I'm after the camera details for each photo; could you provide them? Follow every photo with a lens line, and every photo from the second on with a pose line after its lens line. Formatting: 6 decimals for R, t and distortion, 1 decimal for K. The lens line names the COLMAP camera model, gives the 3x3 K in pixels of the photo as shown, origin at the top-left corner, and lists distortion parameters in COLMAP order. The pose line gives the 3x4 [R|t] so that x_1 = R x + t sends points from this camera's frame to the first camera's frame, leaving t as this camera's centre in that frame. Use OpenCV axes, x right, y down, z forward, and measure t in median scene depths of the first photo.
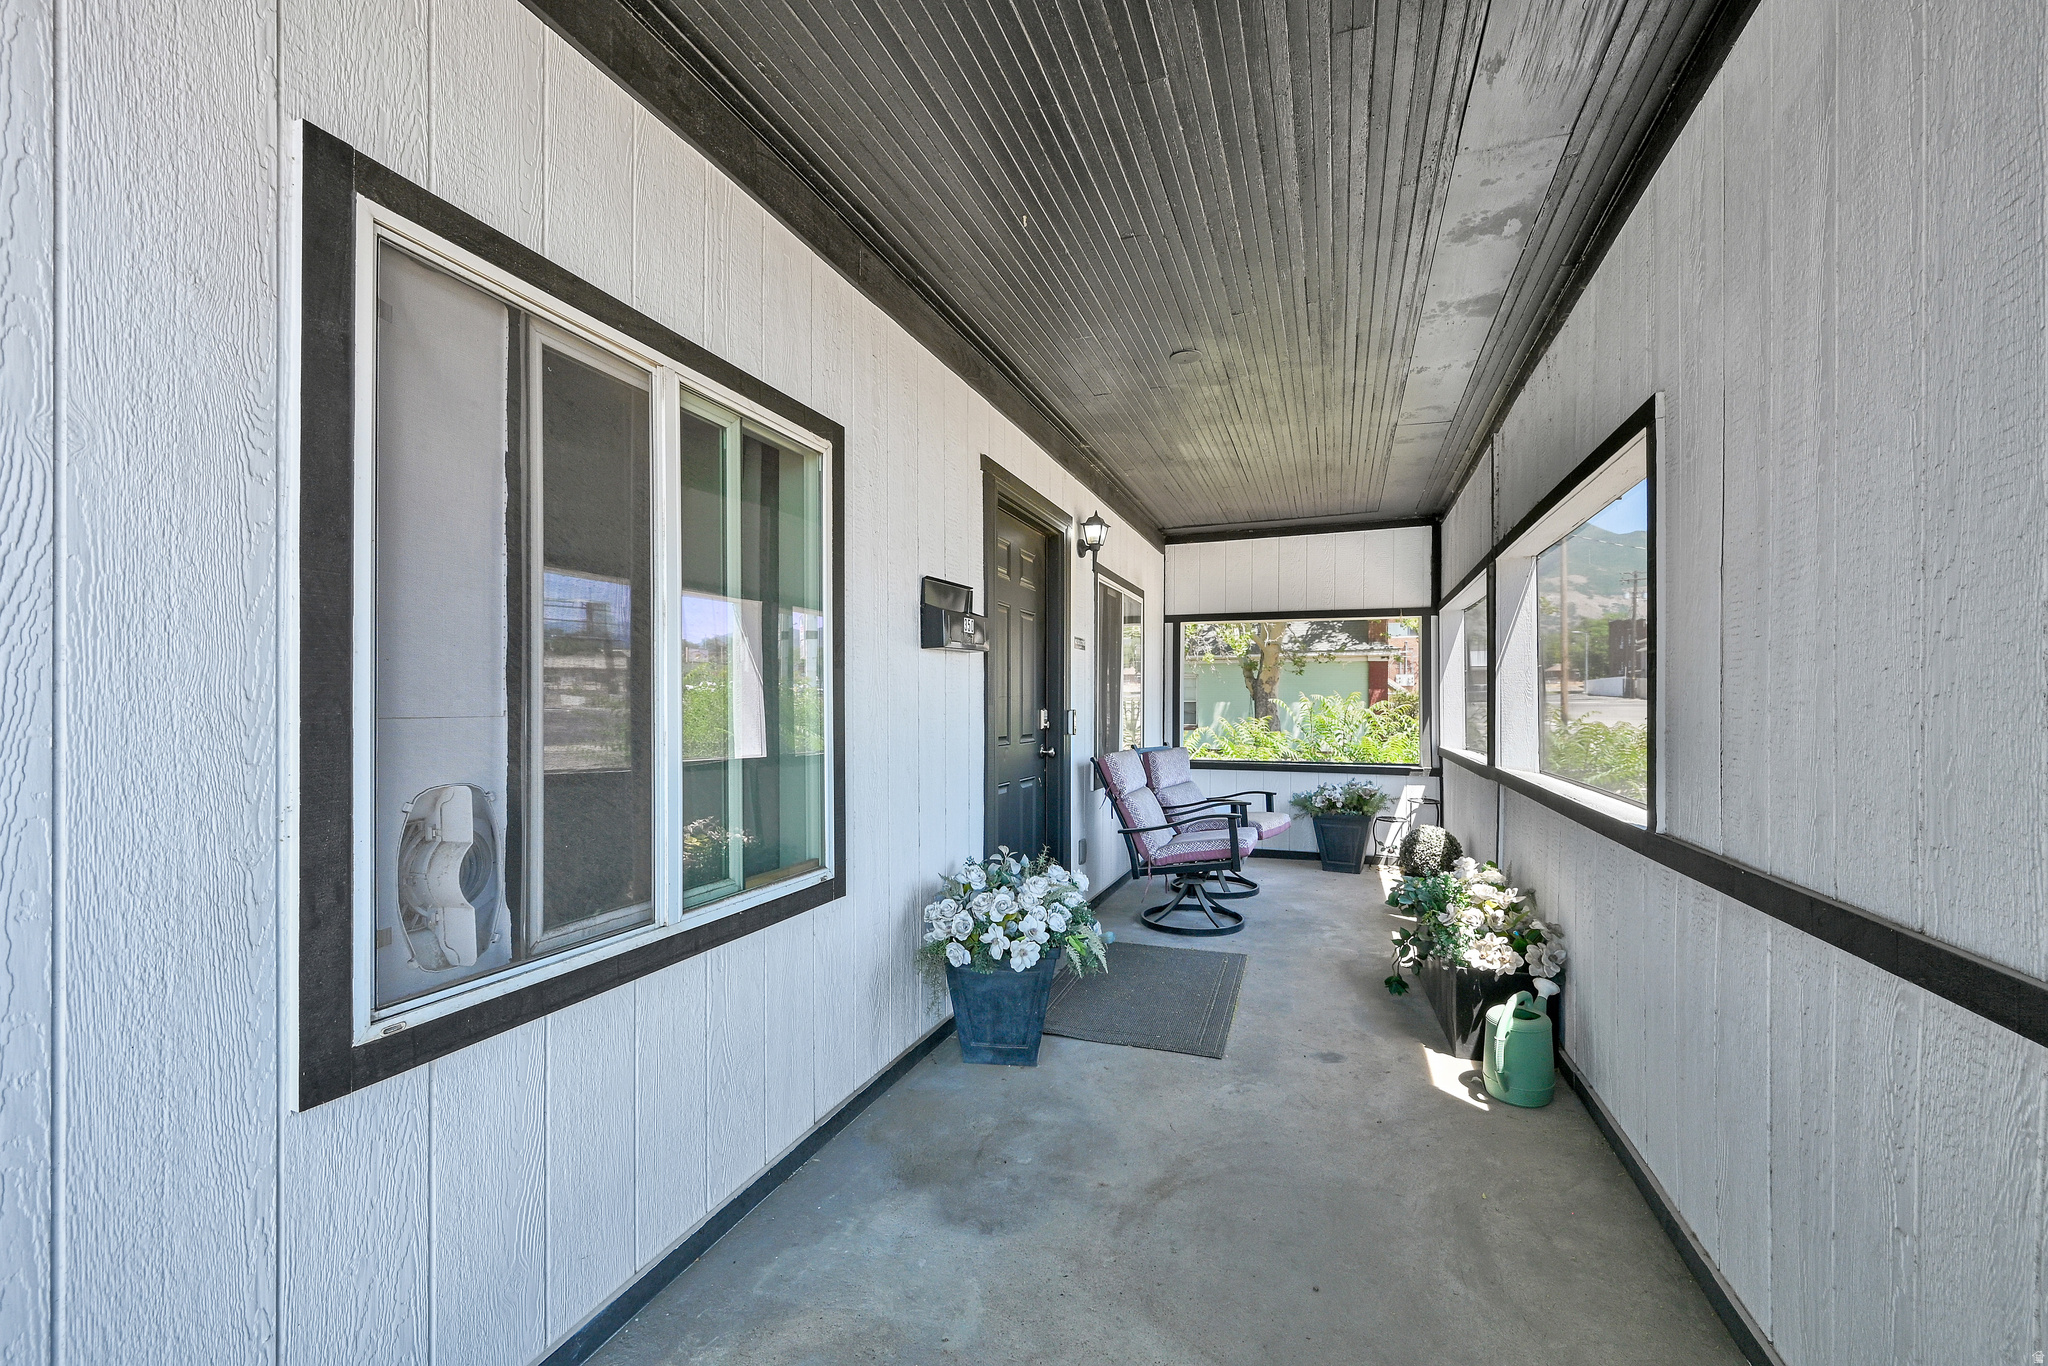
lens RADIAL K [[825.5, 0, 1025.0], [0, 825.5, 699.8], [0, 0, 1]] dist [0.000126, 0.000020]
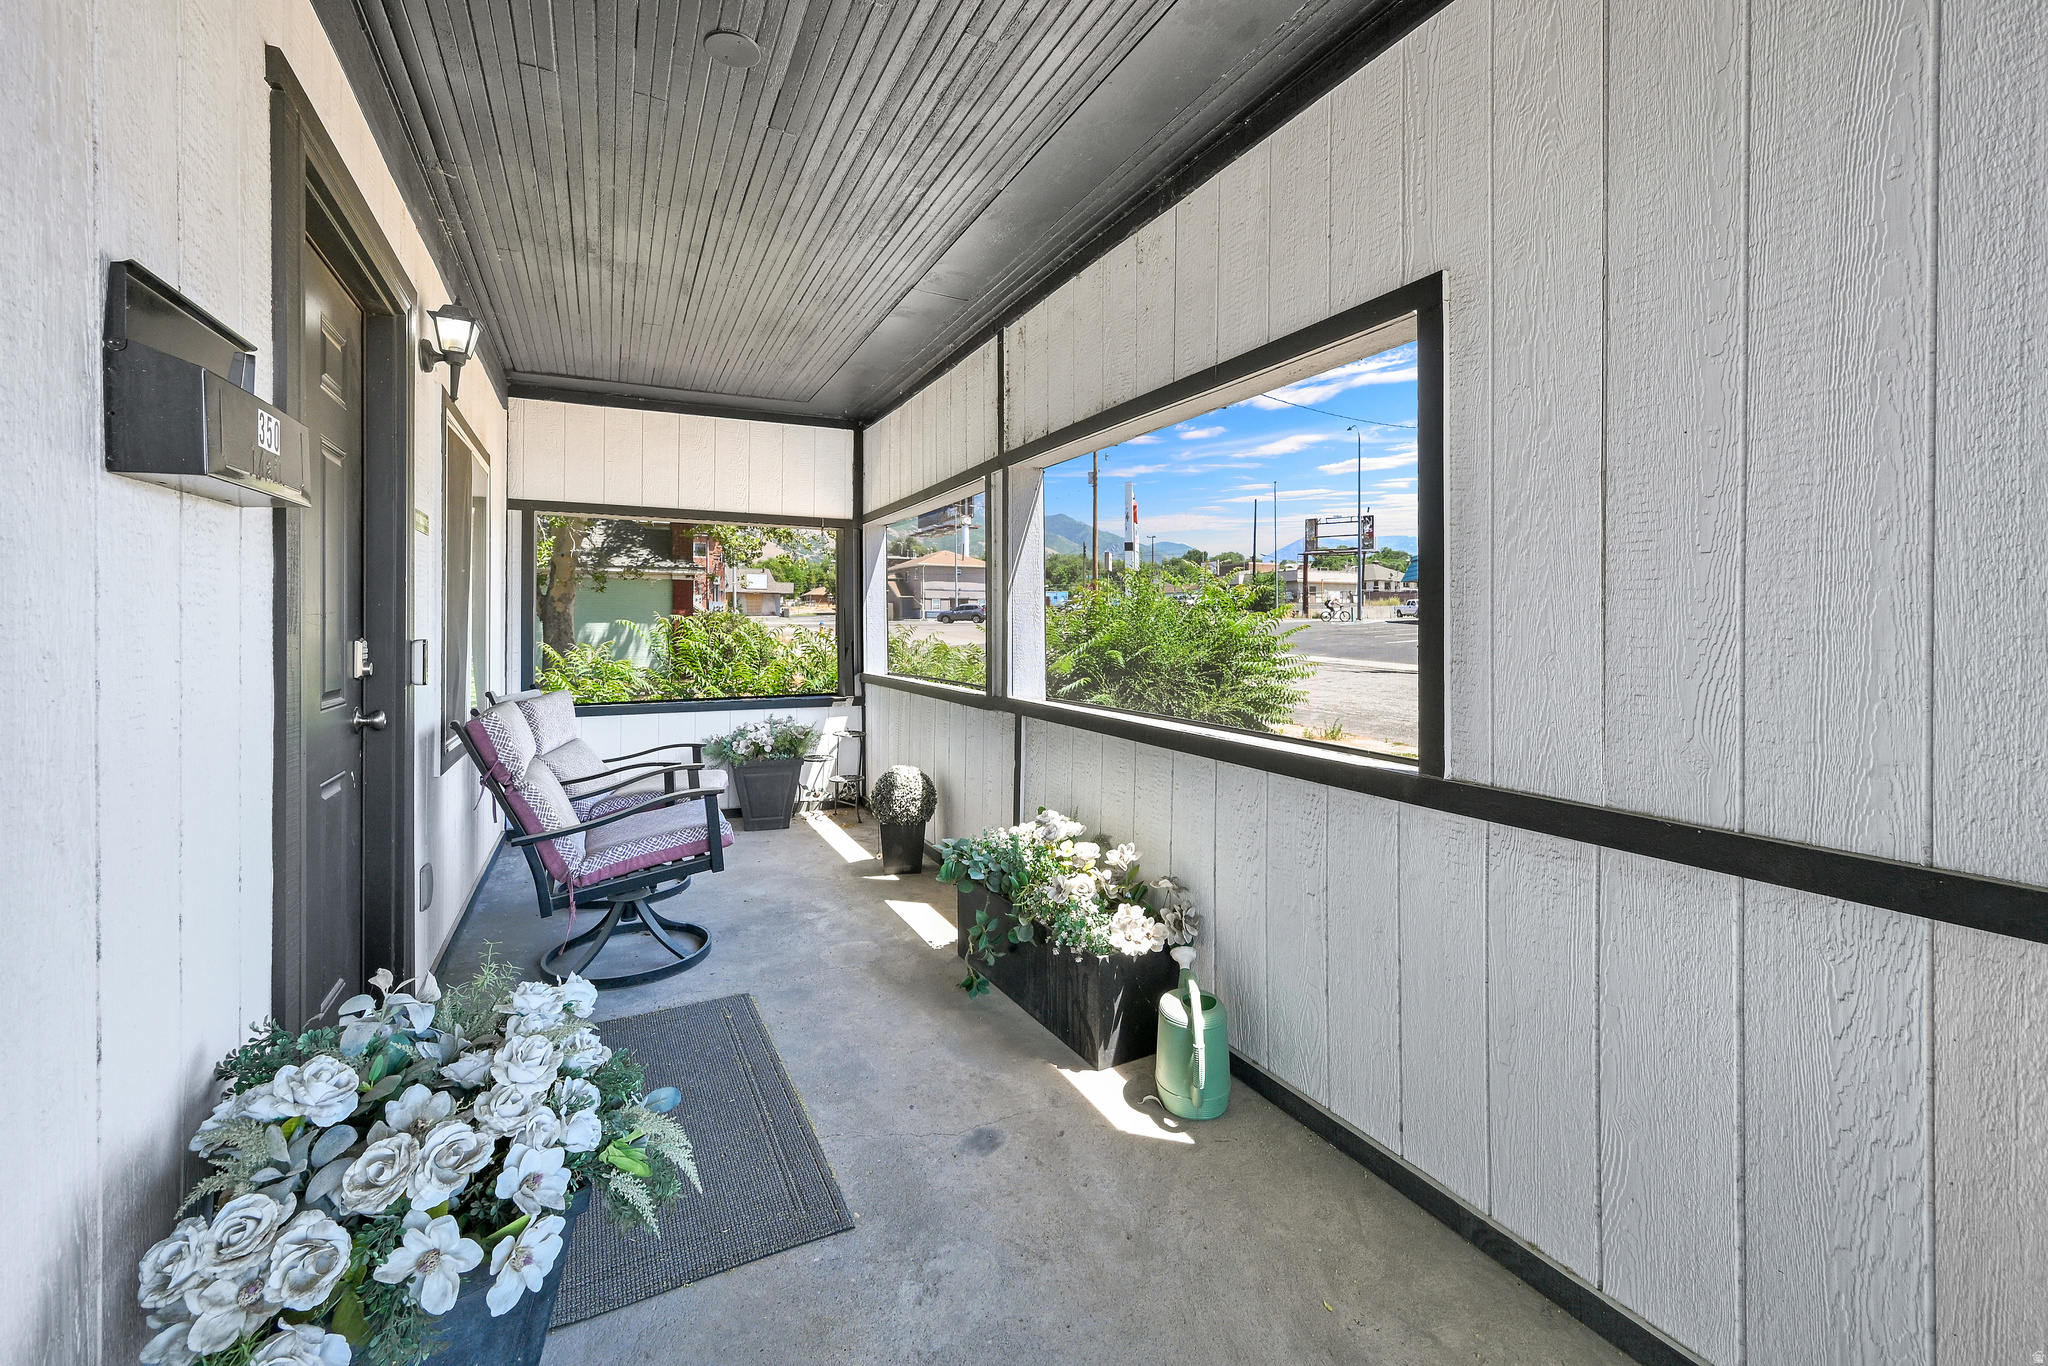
lens RADIAL K [[839.3, 0, 1023.9], [0, 839.3, 619.4], [0, 0, 1]] dist [0.000800, -0.000030]
pose [[0.680579, 0.003325, 0.732667, -0.086054], [-0.002528, 0.999994, -0.002190, -0.001338], [-0.732670, -0.000361, 0.680584, 0.346288]]
